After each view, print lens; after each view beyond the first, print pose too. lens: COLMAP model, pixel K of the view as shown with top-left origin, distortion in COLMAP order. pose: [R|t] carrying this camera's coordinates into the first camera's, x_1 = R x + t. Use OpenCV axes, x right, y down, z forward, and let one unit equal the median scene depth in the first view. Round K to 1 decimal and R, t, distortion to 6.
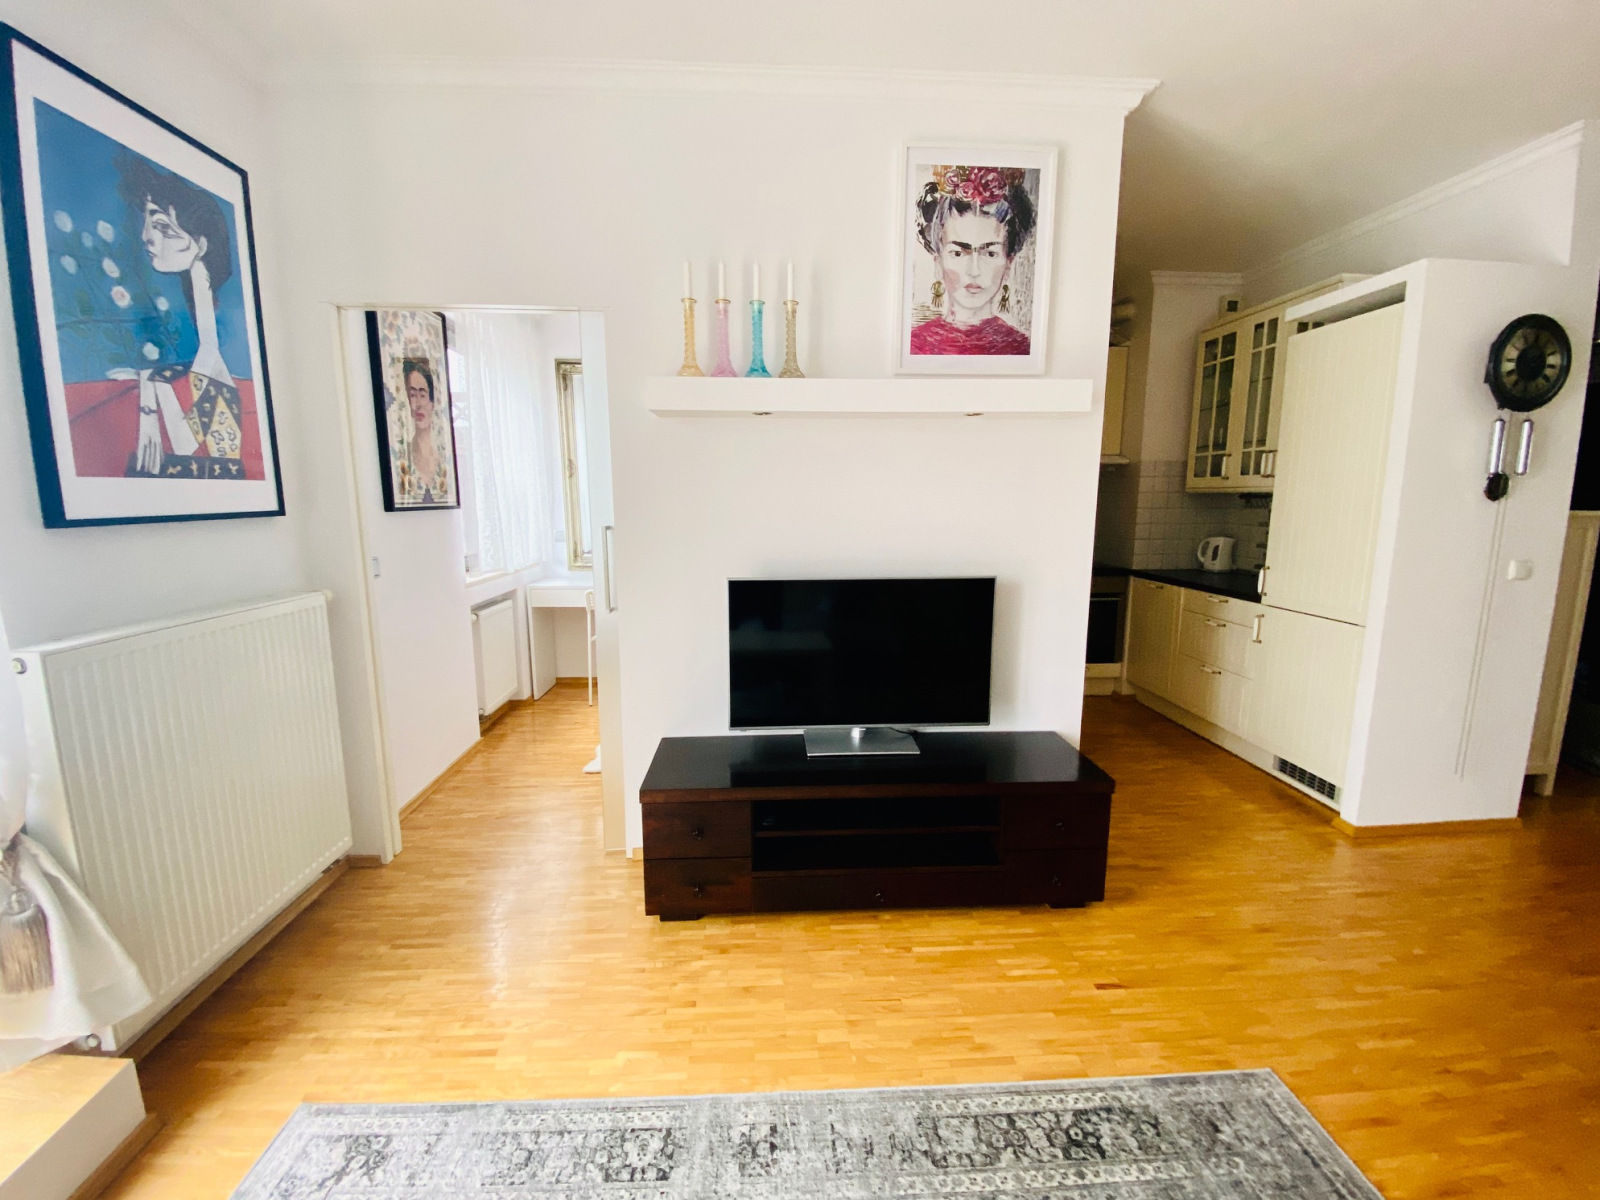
lens RADIAL K [[658.2, 0, 800.0], [0, 658.2, 600.0], [0, 0, 1]] dist [0.022627, -0.022851]
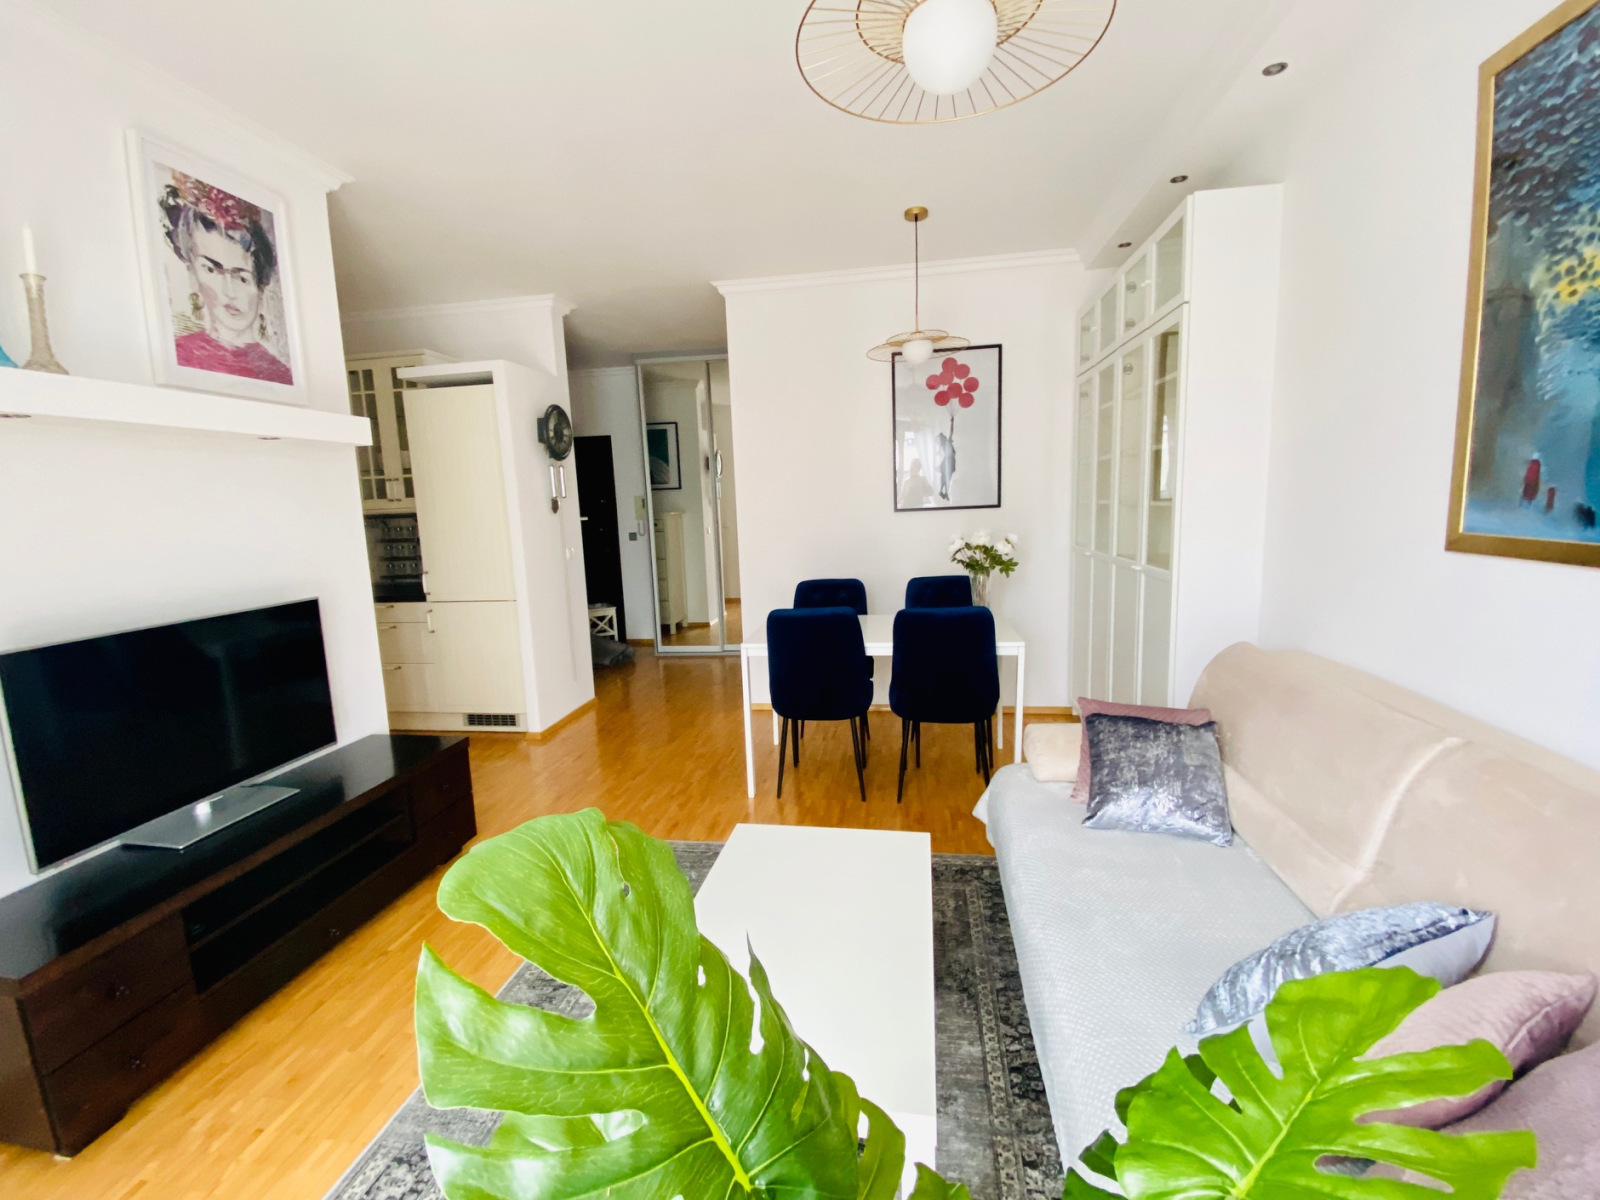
lens RADIAL K [[690.2, 0, 805.8], [0, 690.2, 605.7], [0, 0, 1]] dist [0.001350, -0.014306]
pose [[0.198697, -0.152592, 0.968109, -0.609377], [0.185985, 0.975726, 0.115621, -0.006103], [-0.962252, 0.157080, 0.222254, 0.034730]]
